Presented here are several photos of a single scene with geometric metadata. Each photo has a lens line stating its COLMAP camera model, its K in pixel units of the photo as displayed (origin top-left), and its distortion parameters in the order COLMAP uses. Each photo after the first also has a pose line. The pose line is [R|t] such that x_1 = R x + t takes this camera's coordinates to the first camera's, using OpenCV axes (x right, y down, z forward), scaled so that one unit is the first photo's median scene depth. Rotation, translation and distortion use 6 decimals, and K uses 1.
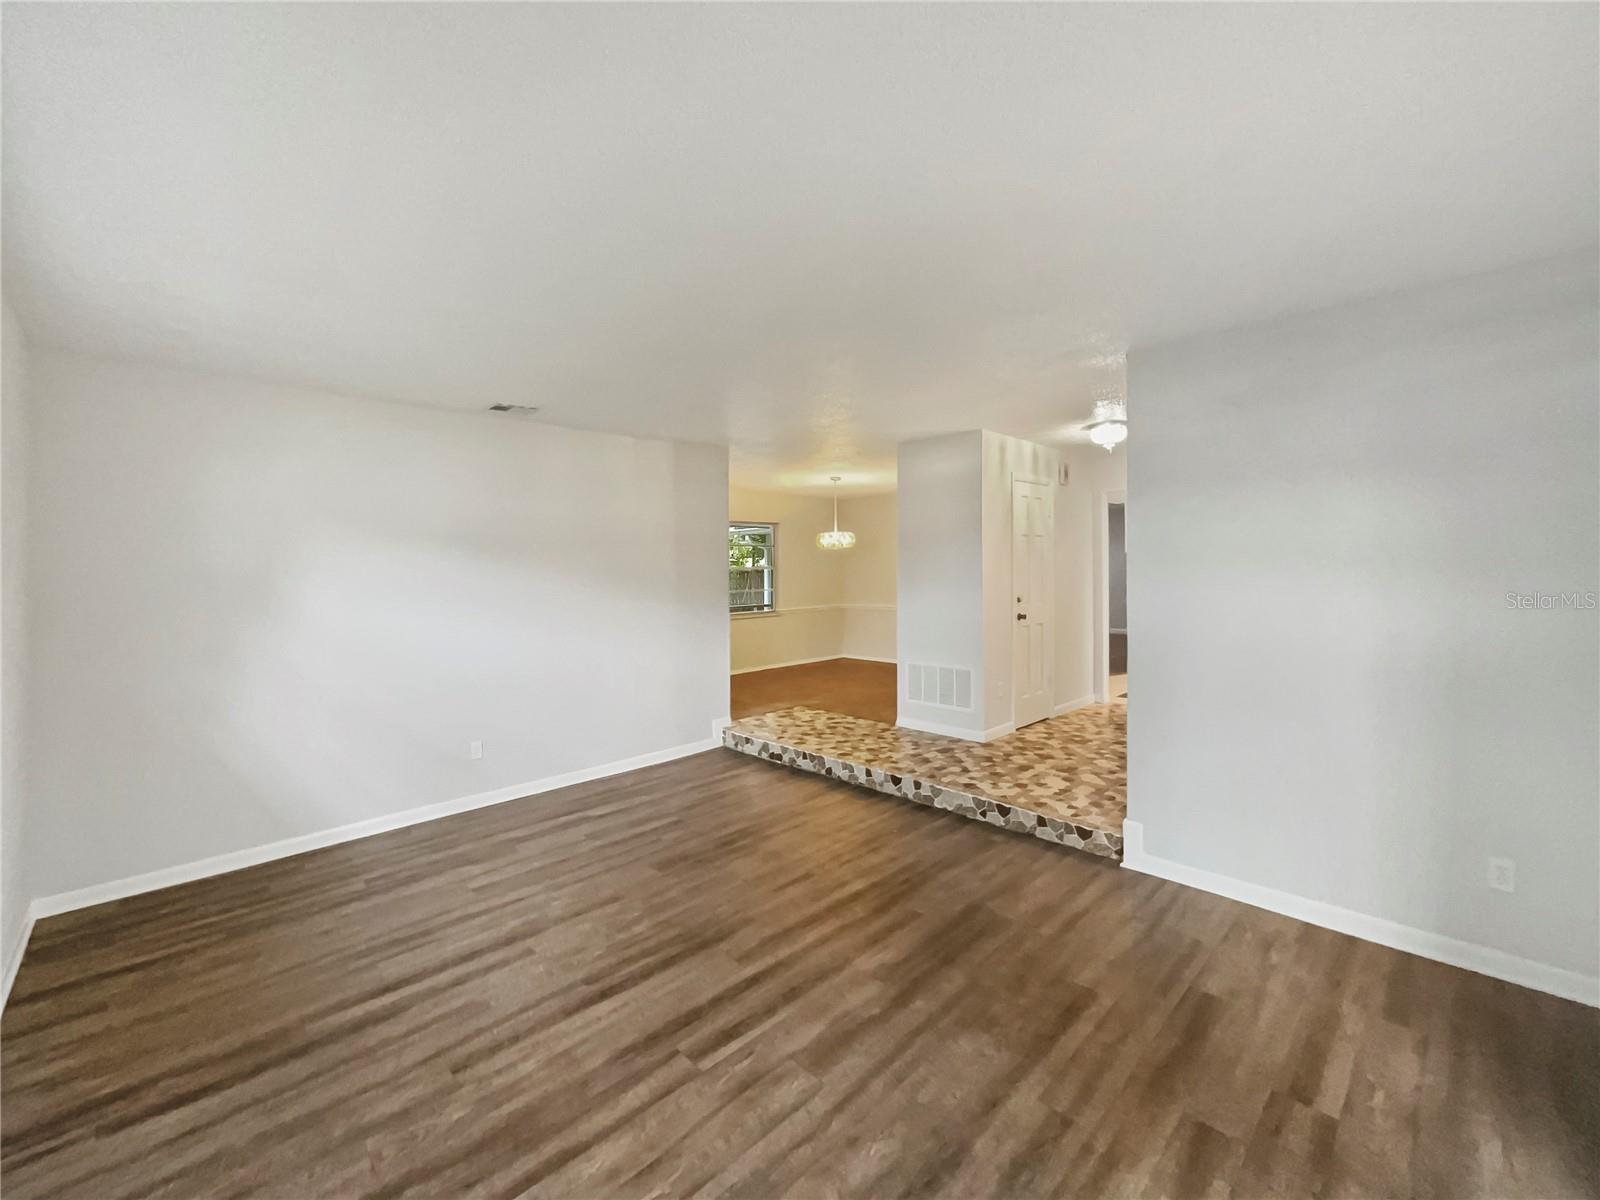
lens RADIAL K [[678.1, 0, 795.4], [0, 678.1, 594.7], [0, 0, 1]] dist [-0.000903, -0.000057]
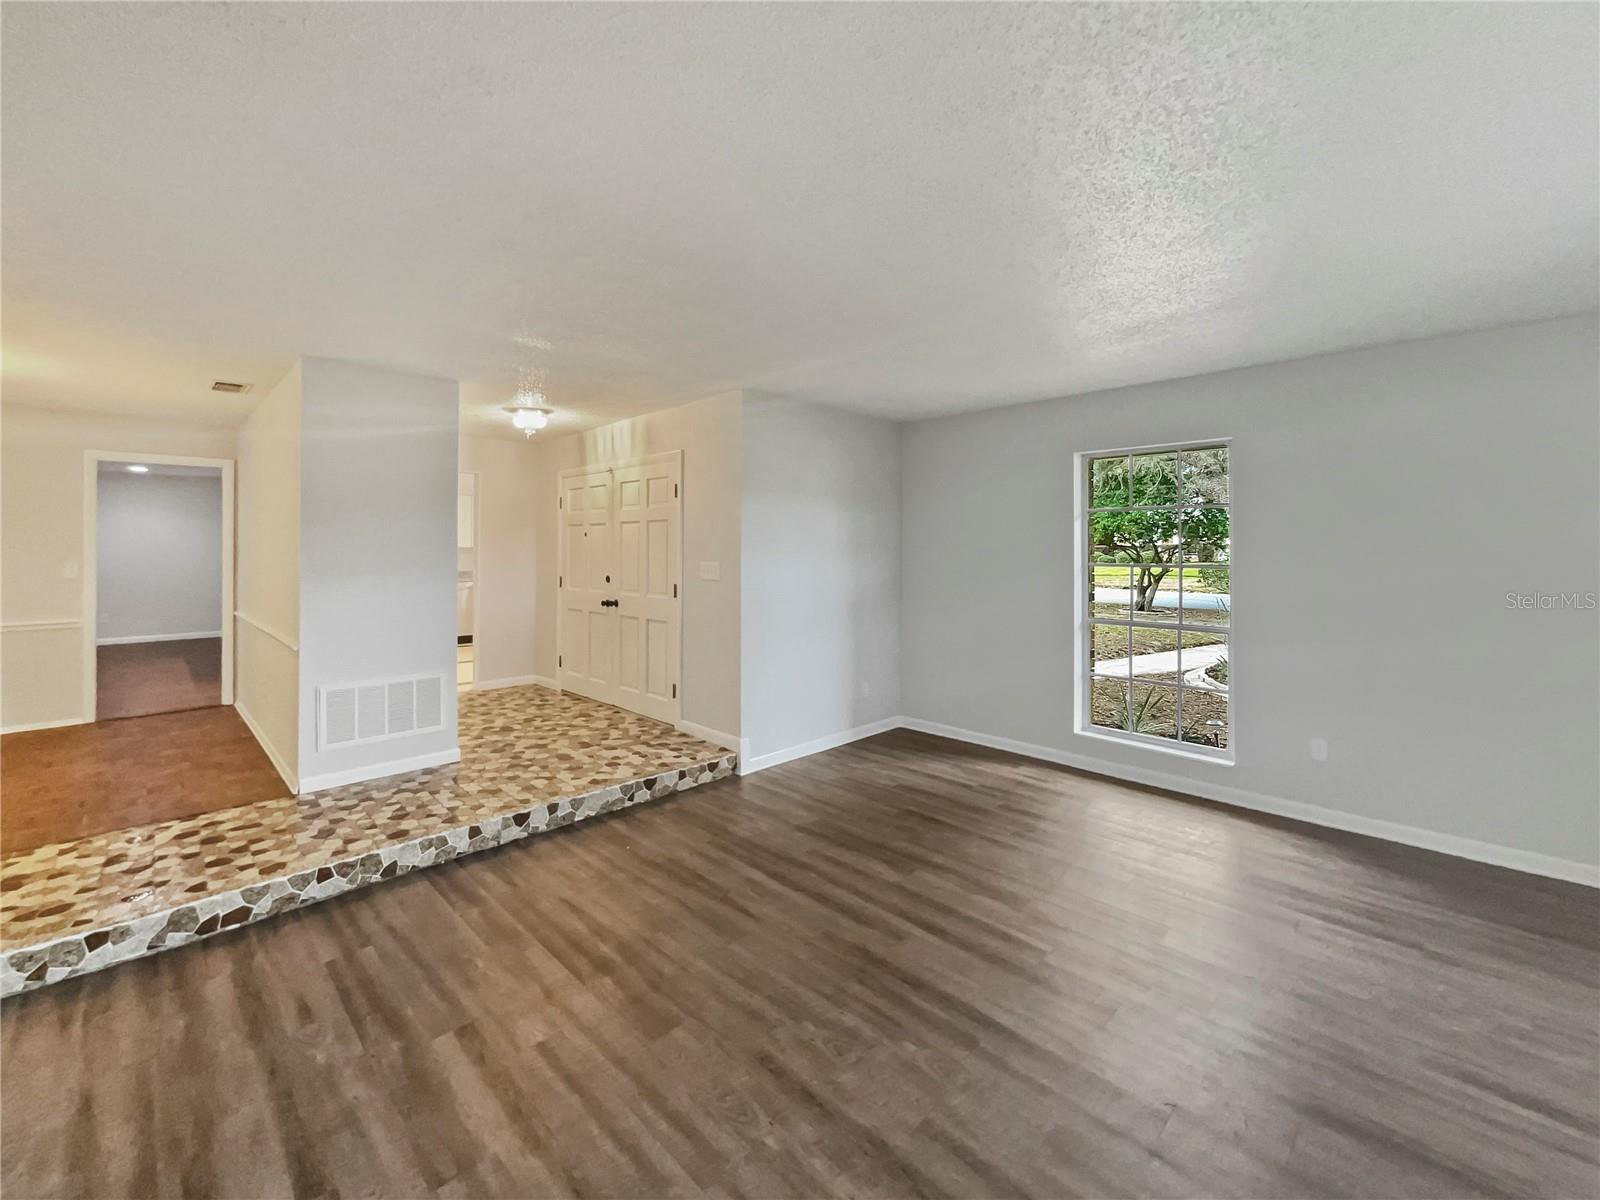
lens RADIAL K [[678.1, 0, 795.4], [0, 678.1, 594.7], [0, 0, 1]] dist [-0.000903, -0.000057]
pose [[-0.021257, -0.053014, 0.998367, -0.734657], [0.039000, 0.997789, 0.053814, -0.016127], [-0.999013, 0.040080, -0.019143, 0.810078]]
